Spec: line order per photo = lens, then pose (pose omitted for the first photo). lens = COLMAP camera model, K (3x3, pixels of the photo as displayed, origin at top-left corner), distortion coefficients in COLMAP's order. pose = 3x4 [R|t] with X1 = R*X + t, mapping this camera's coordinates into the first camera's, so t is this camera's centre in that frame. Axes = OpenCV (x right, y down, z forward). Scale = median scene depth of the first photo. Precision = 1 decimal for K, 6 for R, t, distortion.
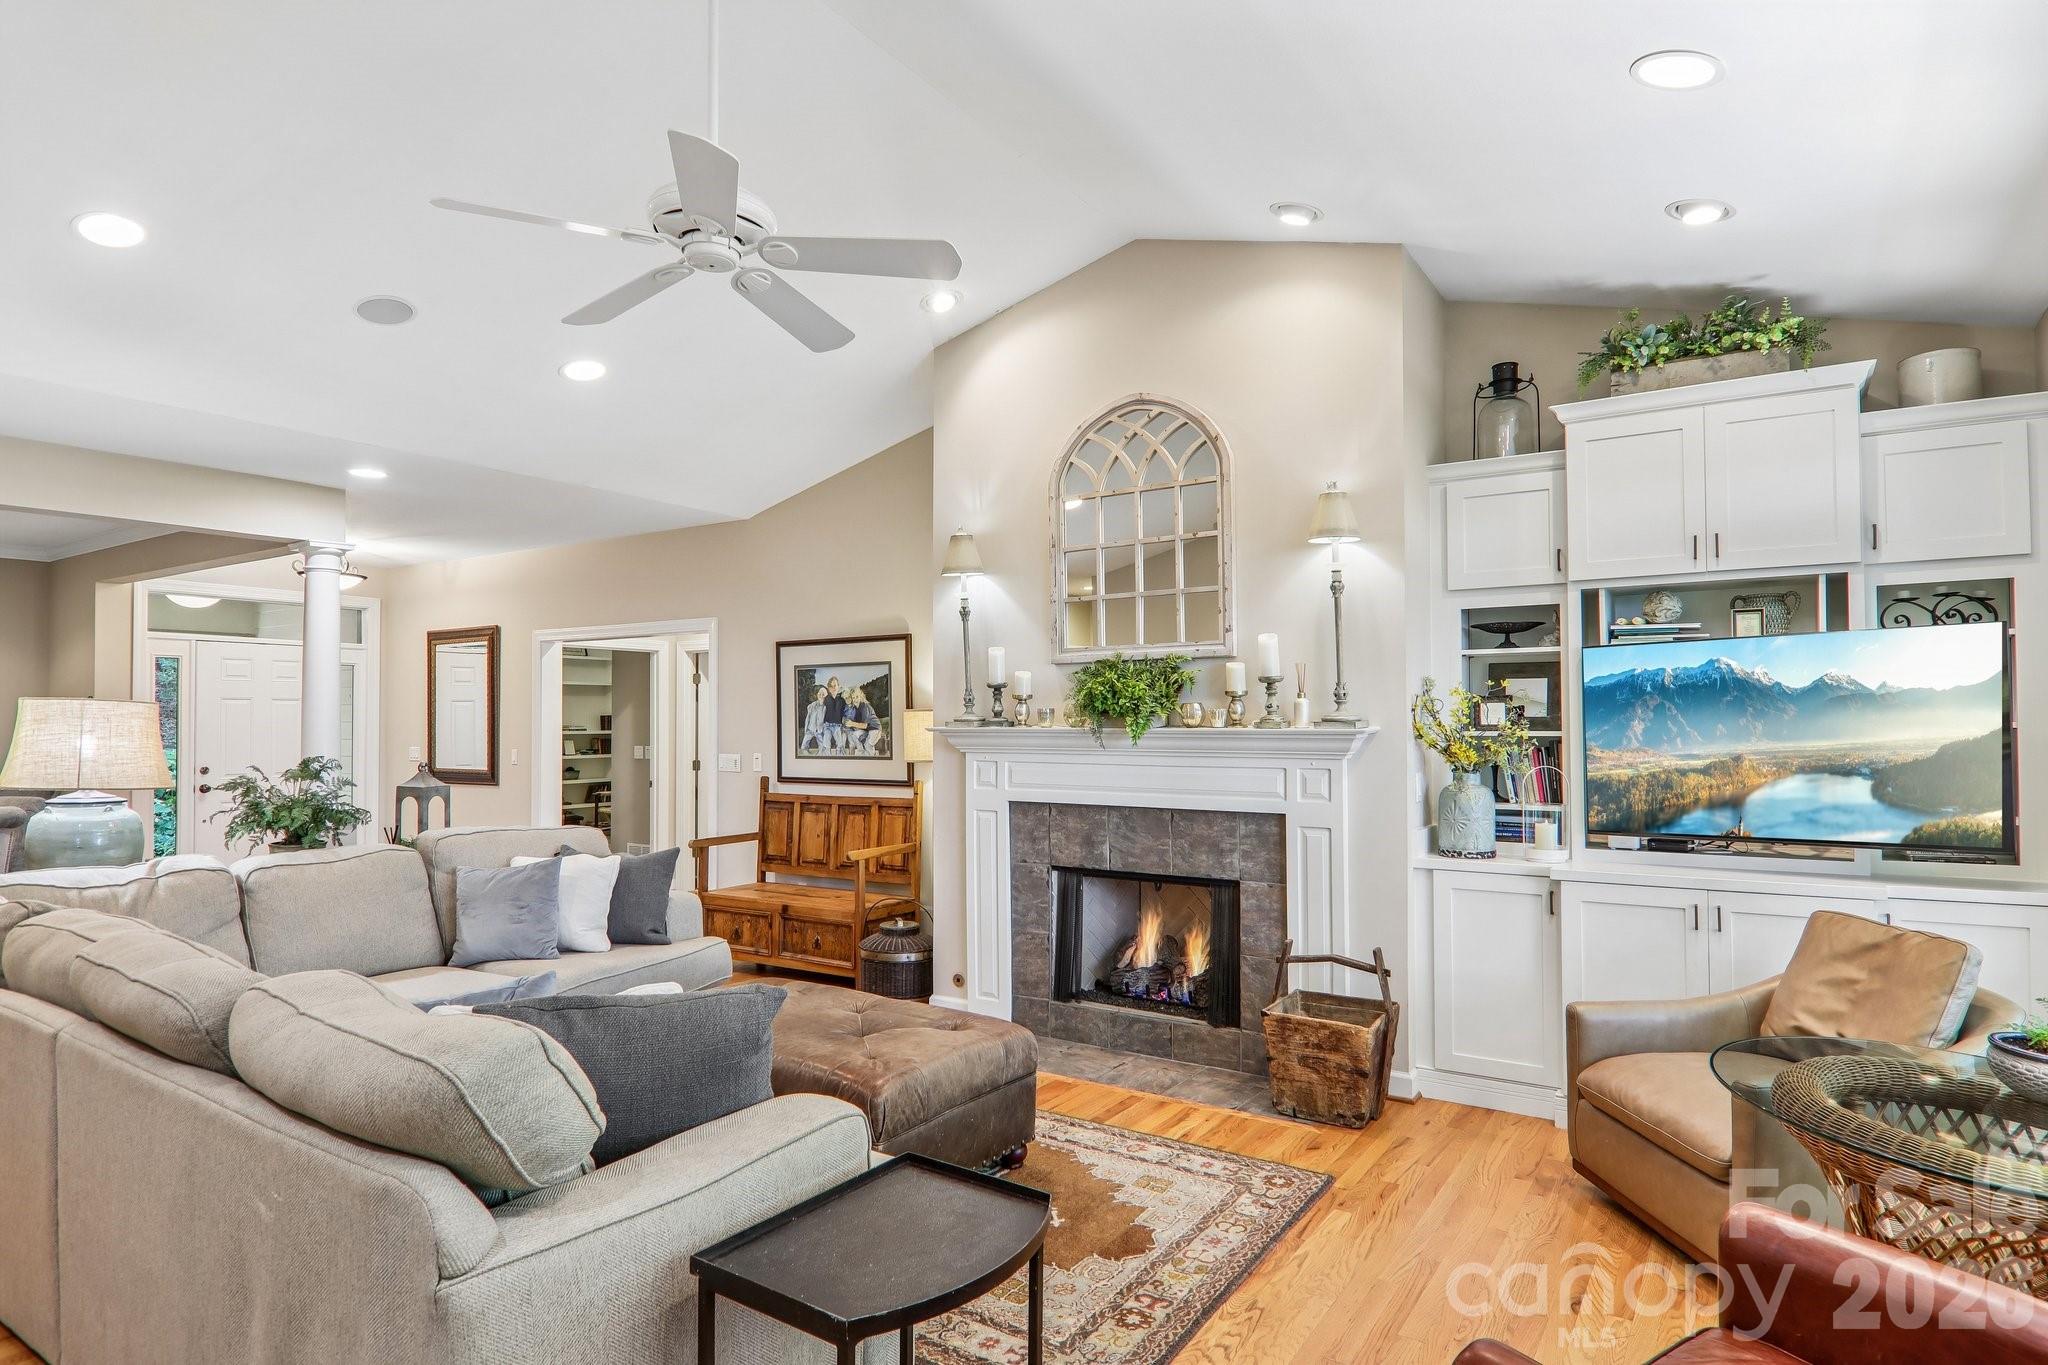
lens RADIAL K [[1130.3, 0, 1026.9], [0, 1130.3, 708.1], [0, 0, 1]] dist [0.002271, 0.000039]
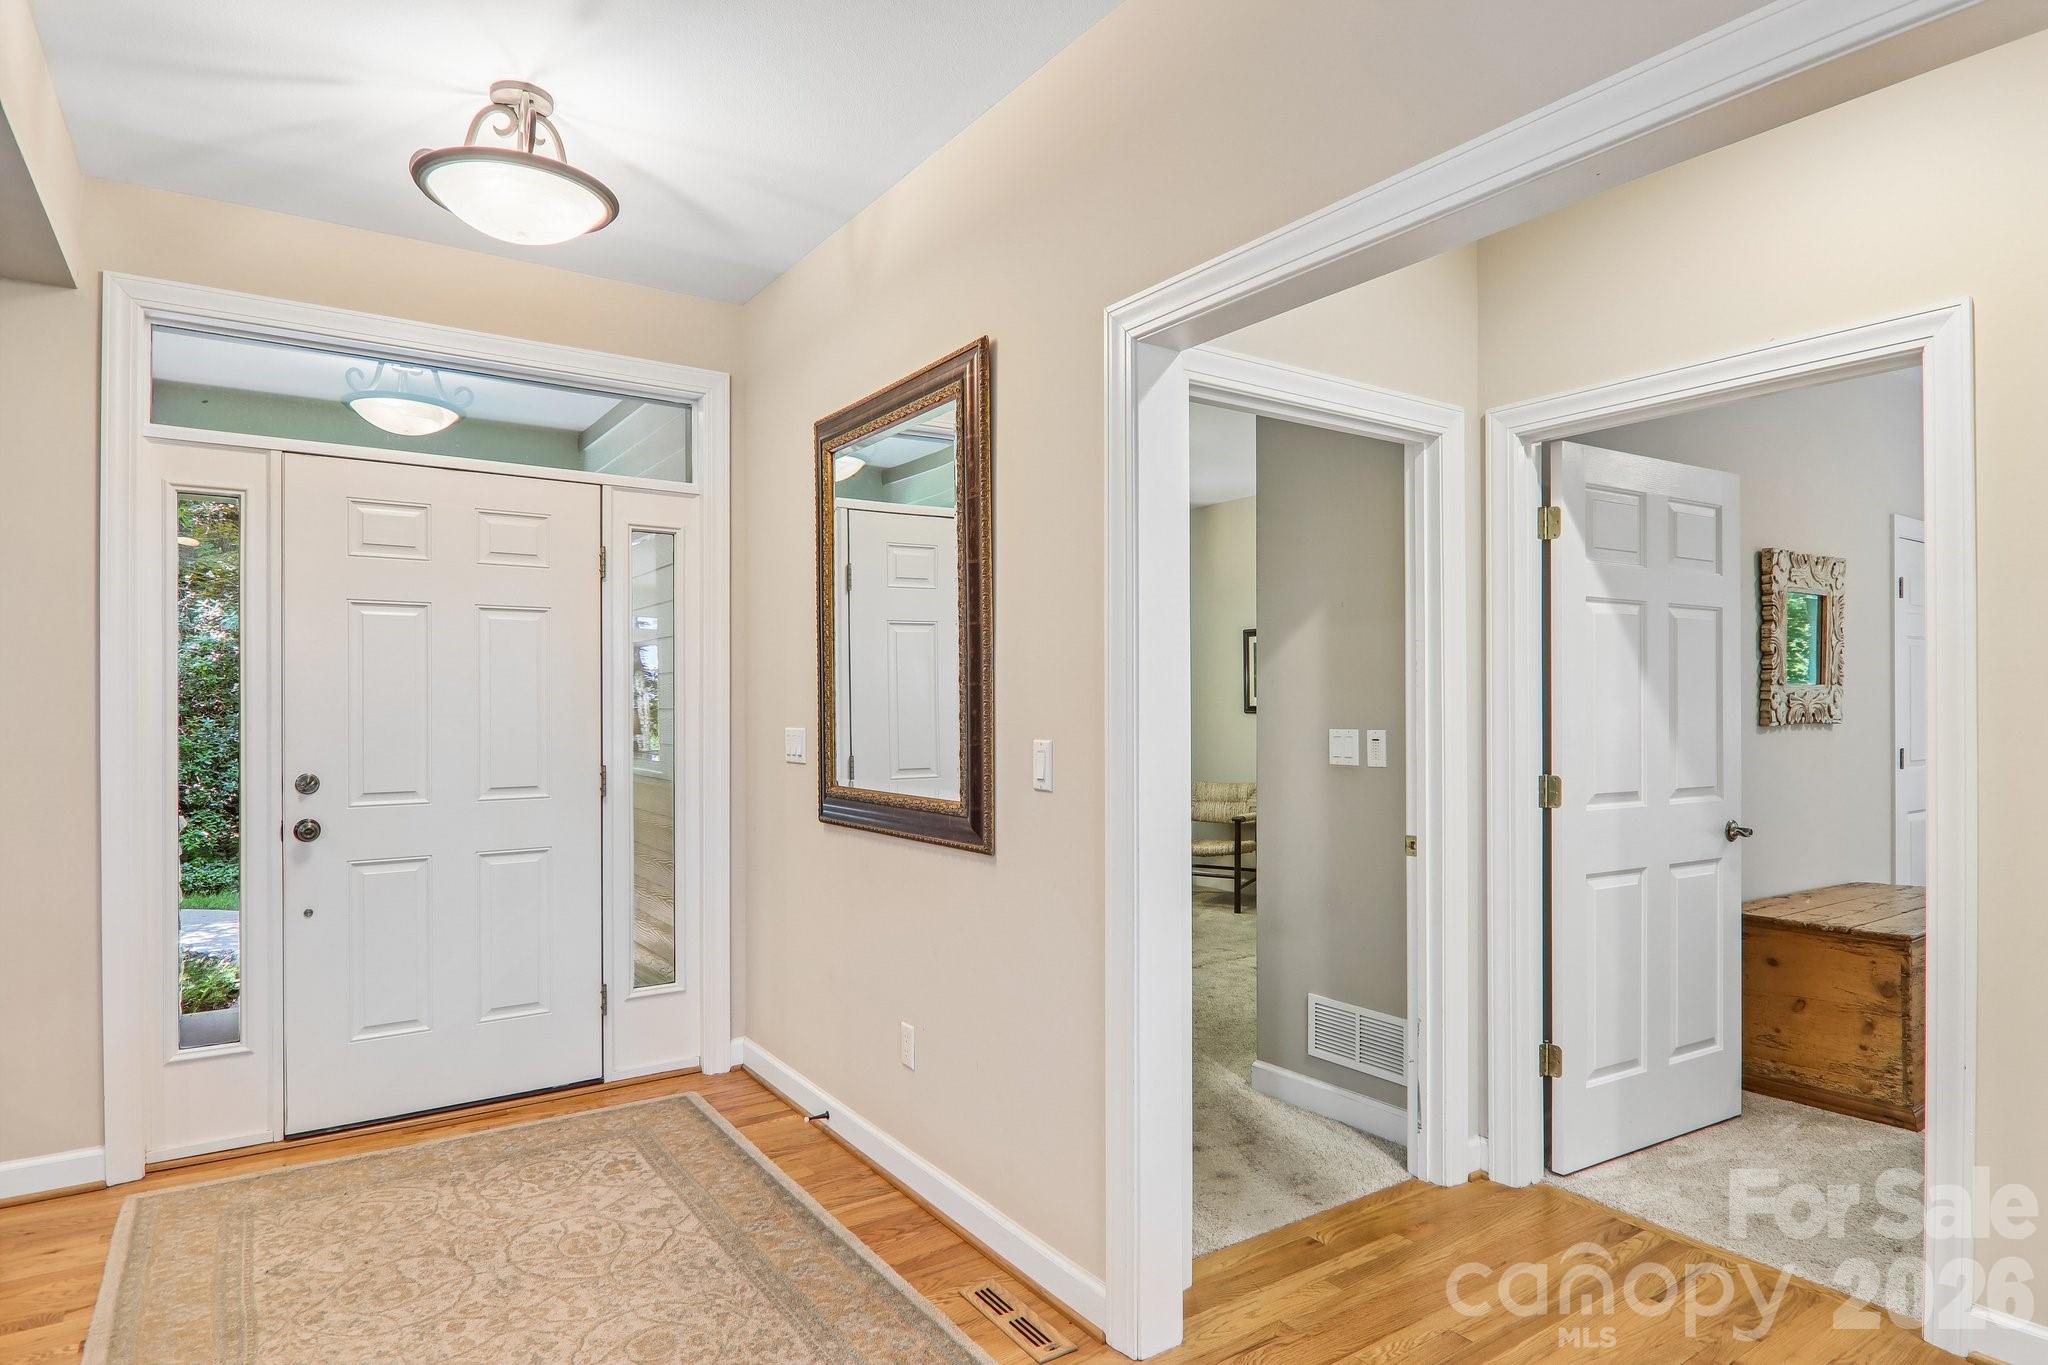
lens RADIAL K [[1130.3, 0, 1026.9], [0, 1130.3, 708.1], [0, 0, 1]] dist [0.002271, 0.000039]
pose [[0.927058, 0.001999, -0.374913, -0.326591], [0.006033, 0.999777, 0.020251, 0.021059], [0.374870, -0.021036, 0.926839, 0.683927]]
